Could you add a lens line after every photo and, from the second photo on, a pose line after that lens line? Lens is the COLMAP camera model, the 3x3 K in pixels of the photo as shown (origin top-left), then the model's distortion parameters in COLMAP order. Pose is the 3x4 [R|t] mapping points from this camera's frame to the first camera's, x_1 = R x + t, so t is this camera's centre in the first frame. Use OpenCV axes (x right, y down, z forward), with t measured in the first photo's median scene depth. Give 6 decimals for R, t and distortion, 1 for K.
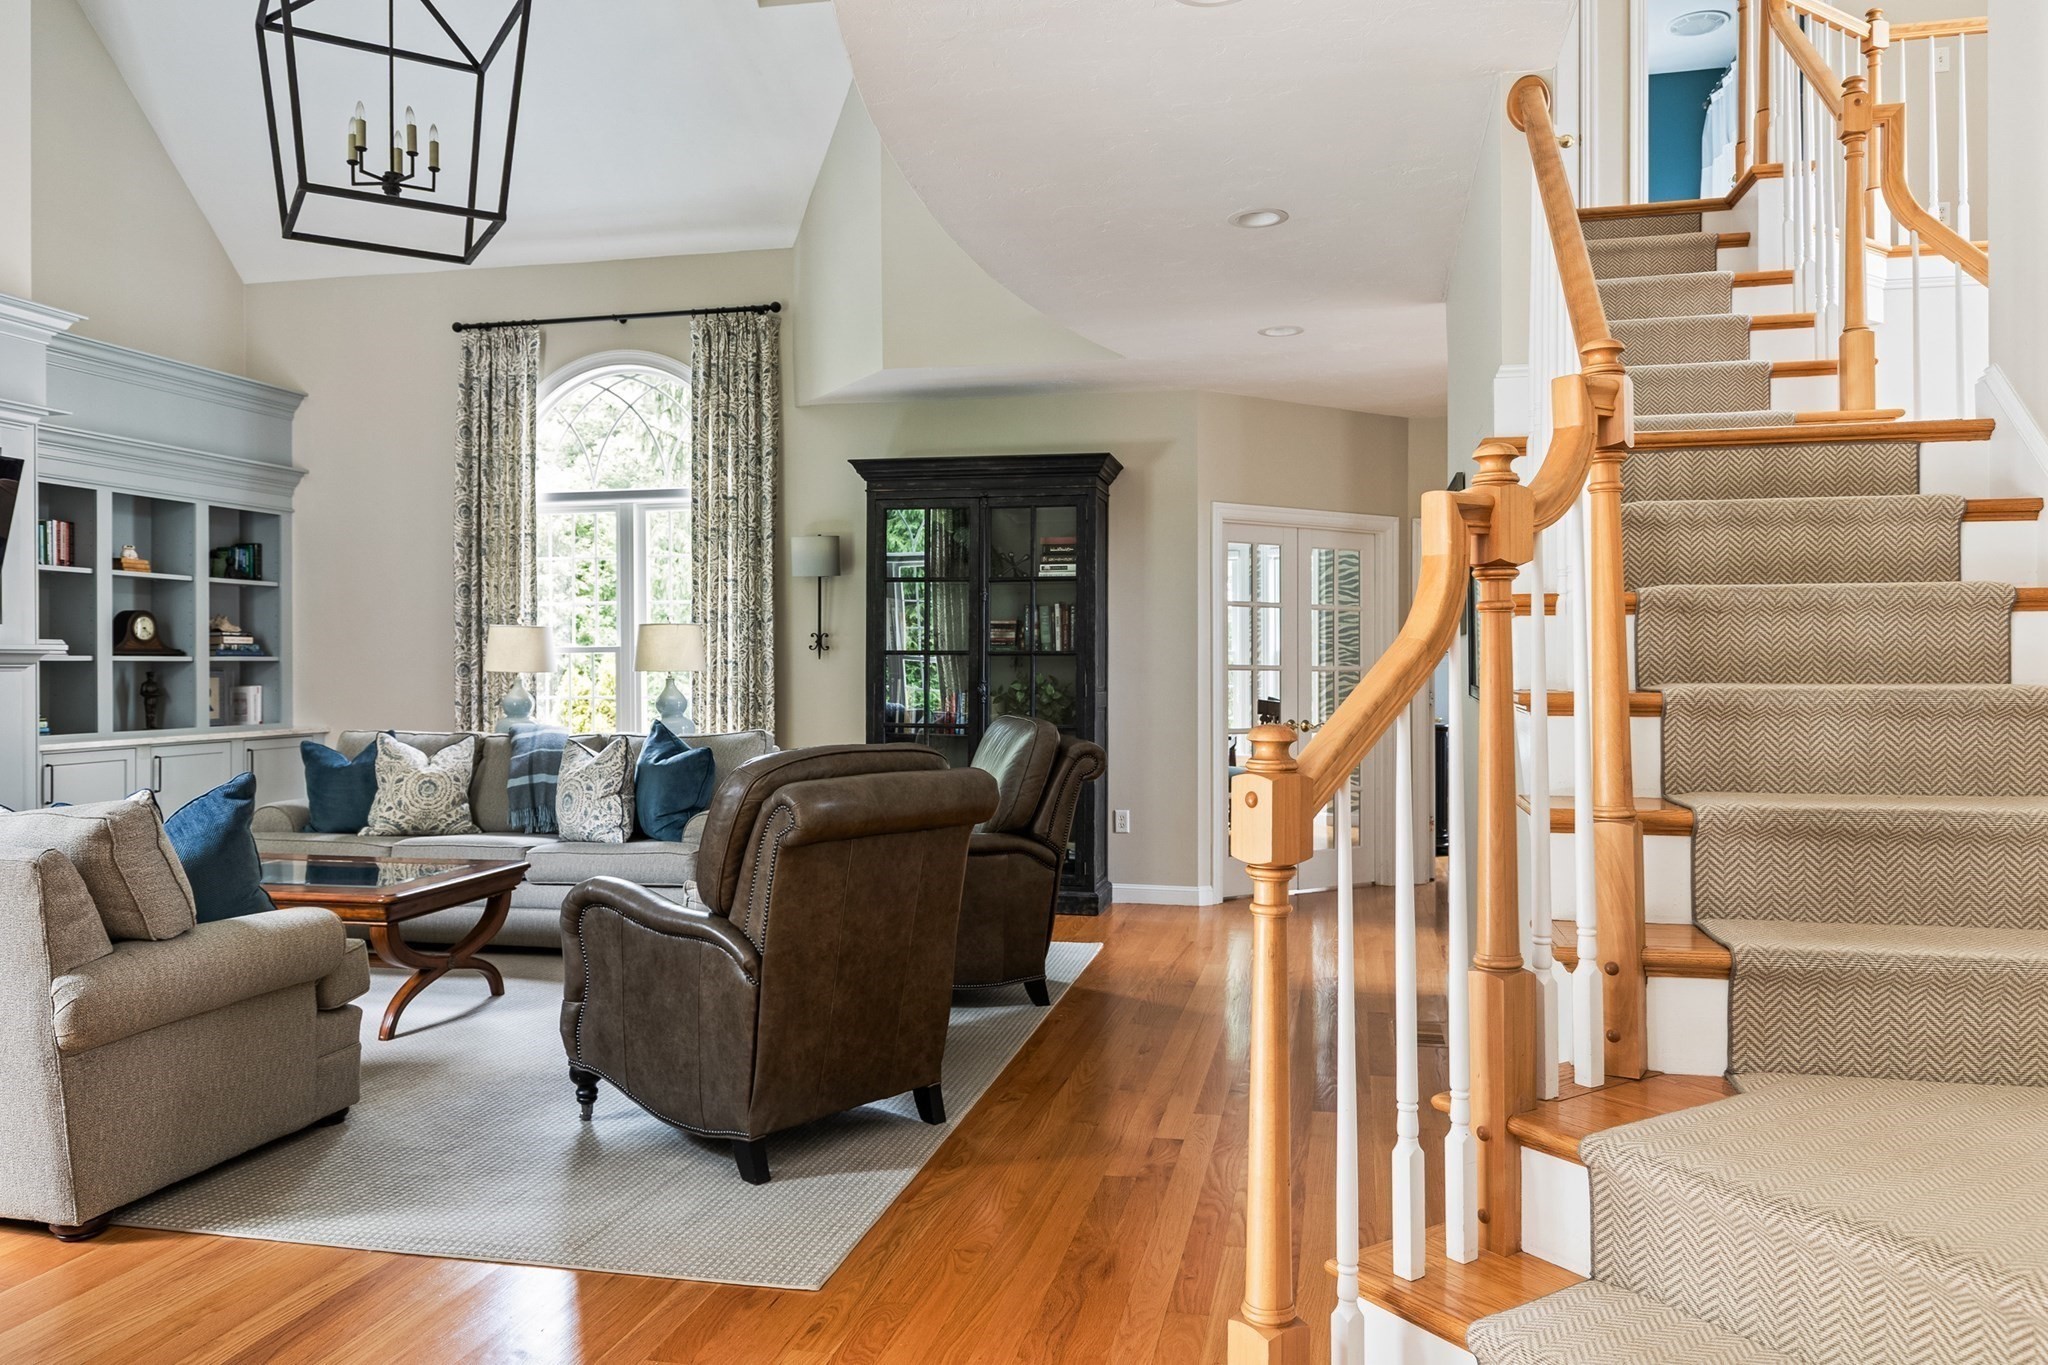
lens RADIAL K [[1461.1, 0, 1024.0], [0, 1461.1, 682.5], [0, 0, 1]] dist [-0.000966, -0.002205]
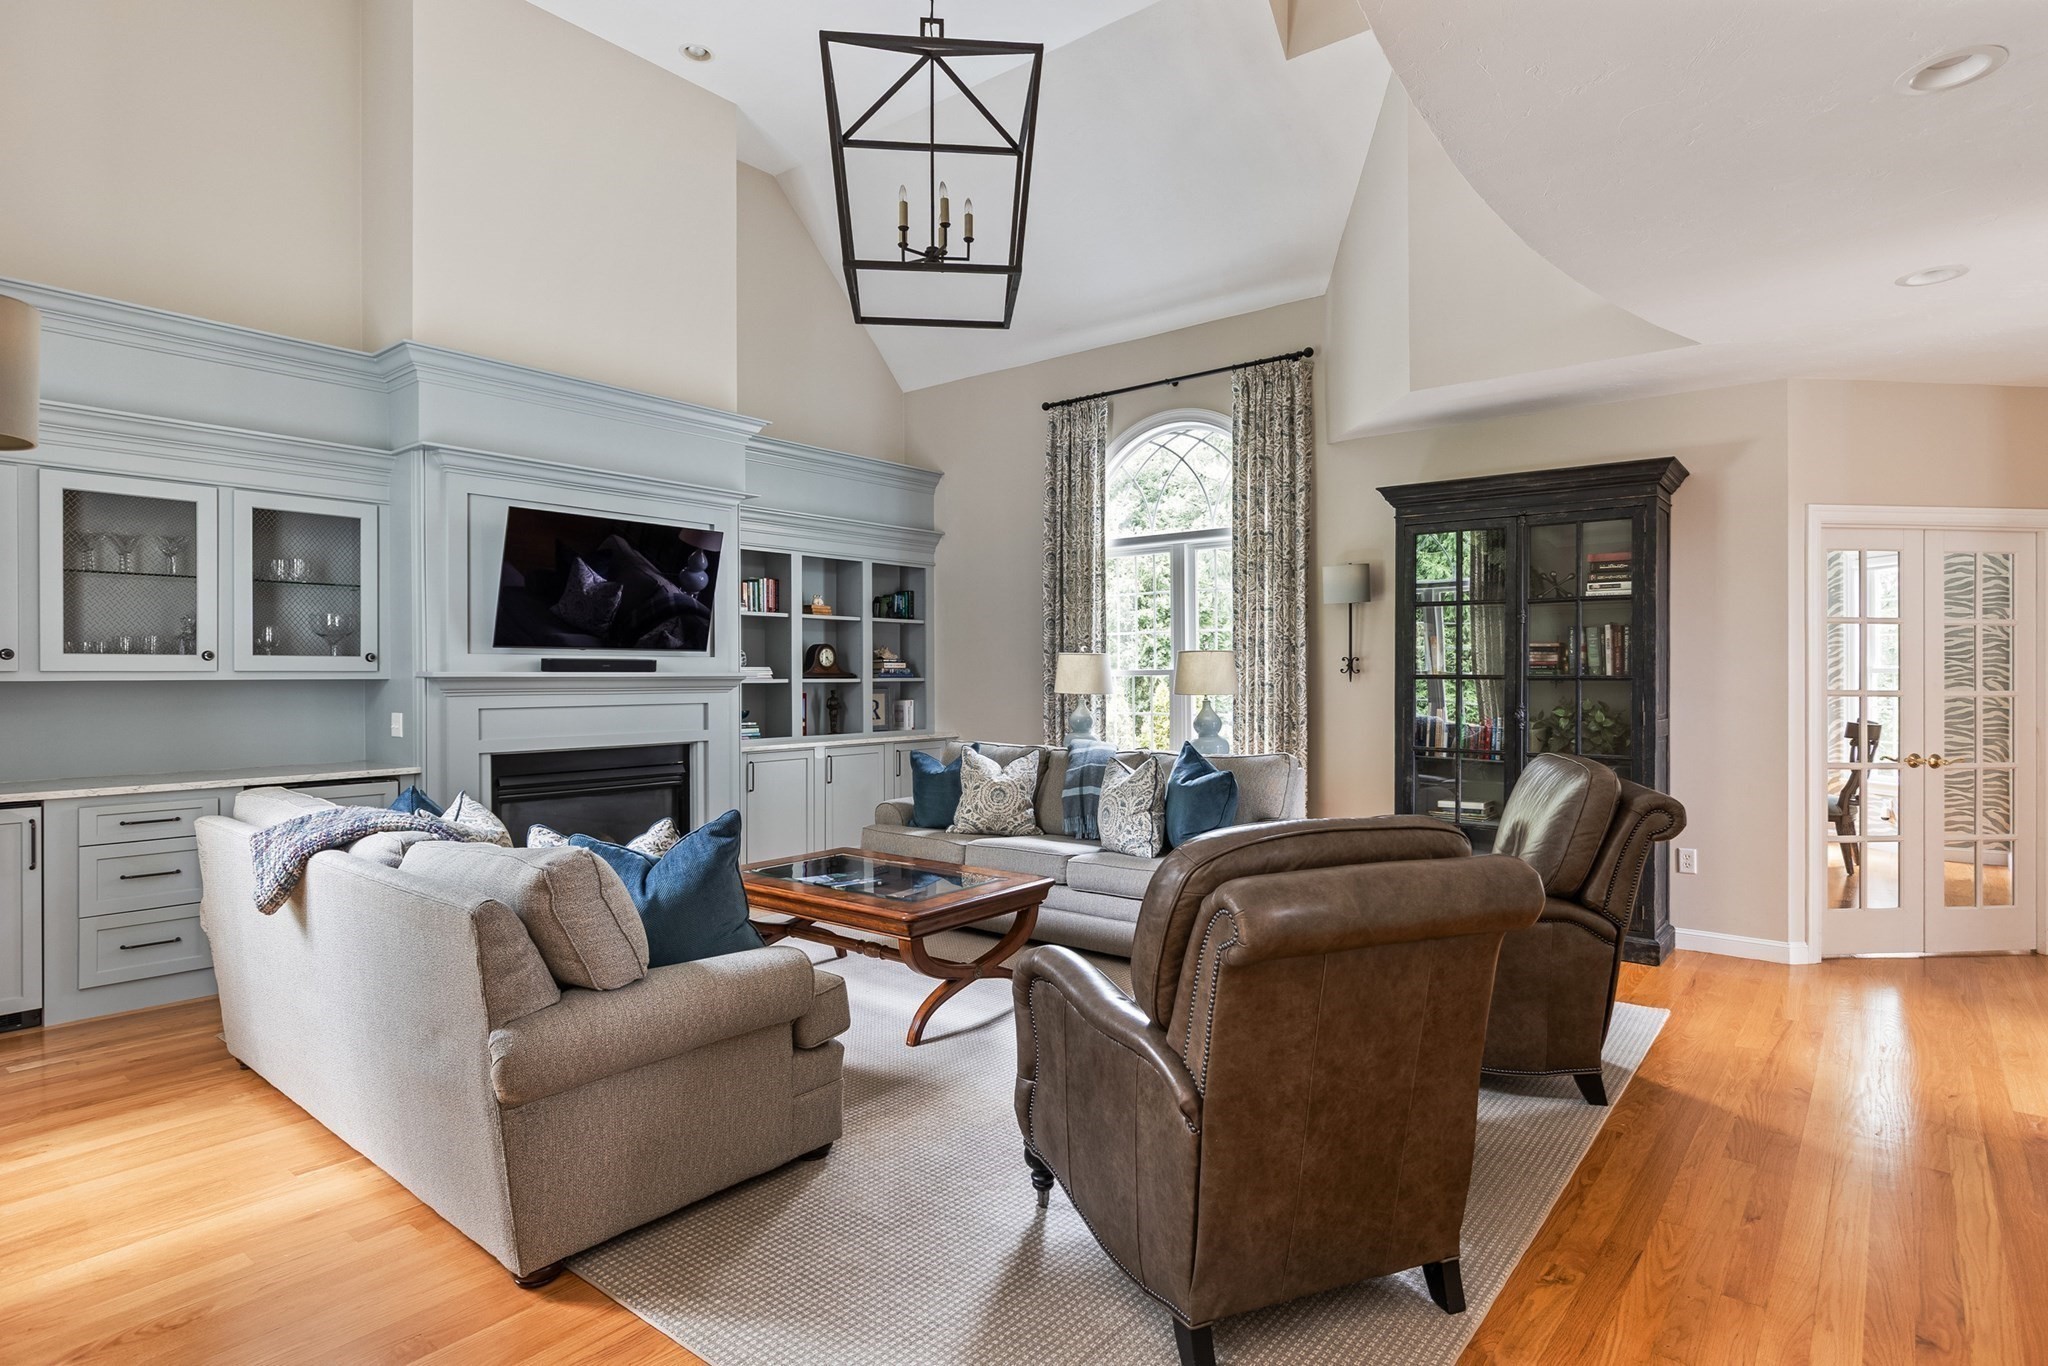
lens RADIAL K [[1105.5, 0, 1027.6], [0, 1105.5, 678.1], [0, 0, 1]] dist [0.002061, -0.001675]
pose [[0.900909, -0.000430, -0.434007, -0.004841], [-0.002922, 0.999971, -0.007055, -0.014070], [0.433998, 0.007624, 0.900882, 0.208204]]
